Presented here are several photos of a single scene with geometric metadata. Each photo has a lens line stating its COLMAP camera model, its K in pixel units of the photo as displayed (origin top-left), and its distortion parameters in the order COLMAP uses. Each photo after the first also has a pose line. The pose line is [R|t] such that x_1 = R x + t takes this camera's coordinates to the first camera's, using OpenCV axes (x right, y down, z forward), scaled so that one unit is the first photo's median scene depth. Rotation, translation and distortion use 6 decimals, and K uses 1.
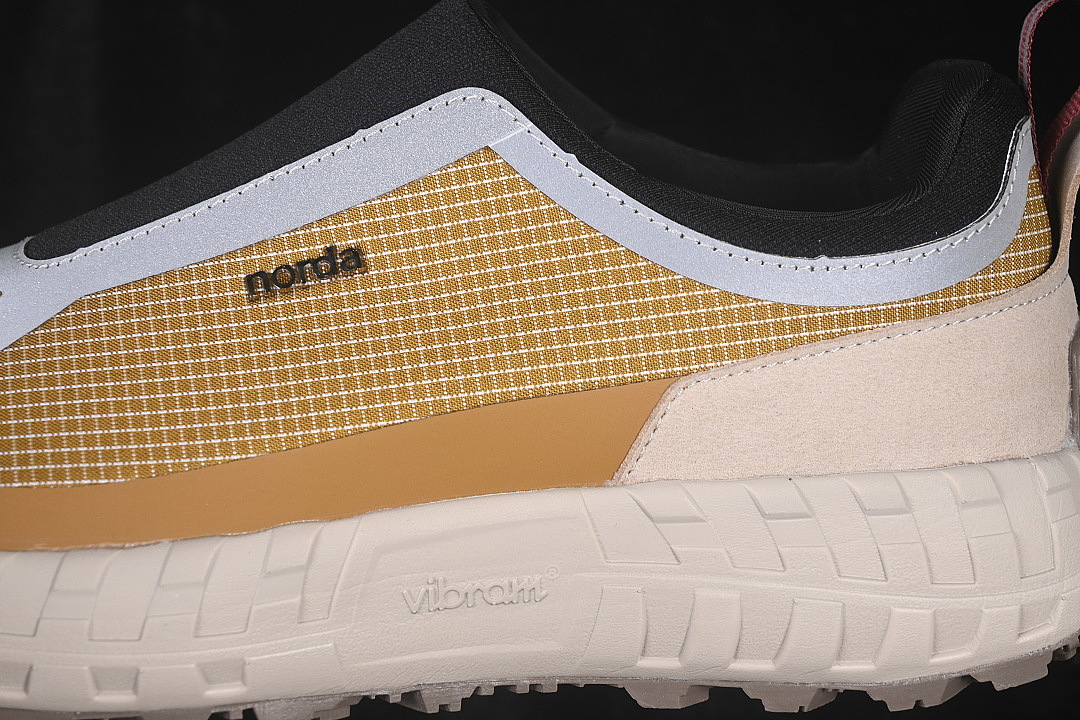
lens RADIAL K [[2218.0, 0, 548.3], [0, 2218.0, 354.1], [0, 0, 1]] dist [-0.083417, 0.000000]
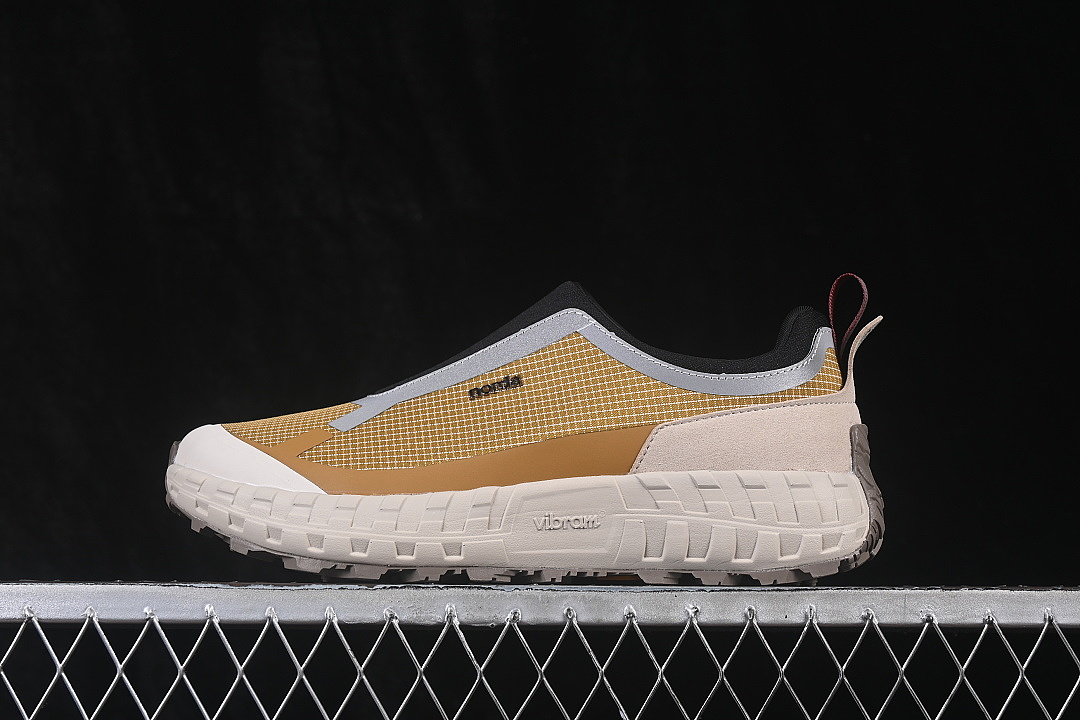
lens RADIAL K [[2218.0, 0, 545.9], [0, 2218.0, 356.1], [0, 0, 1]] dist [-0.083417, 0.000000]
pose [[0.991725, -0.018935, -0.126977, 0.229284], [-0.019208, 0.956047, -0.292583, 0.595028], [0.126936, 0.292601, 0.947772, -1.145318]]
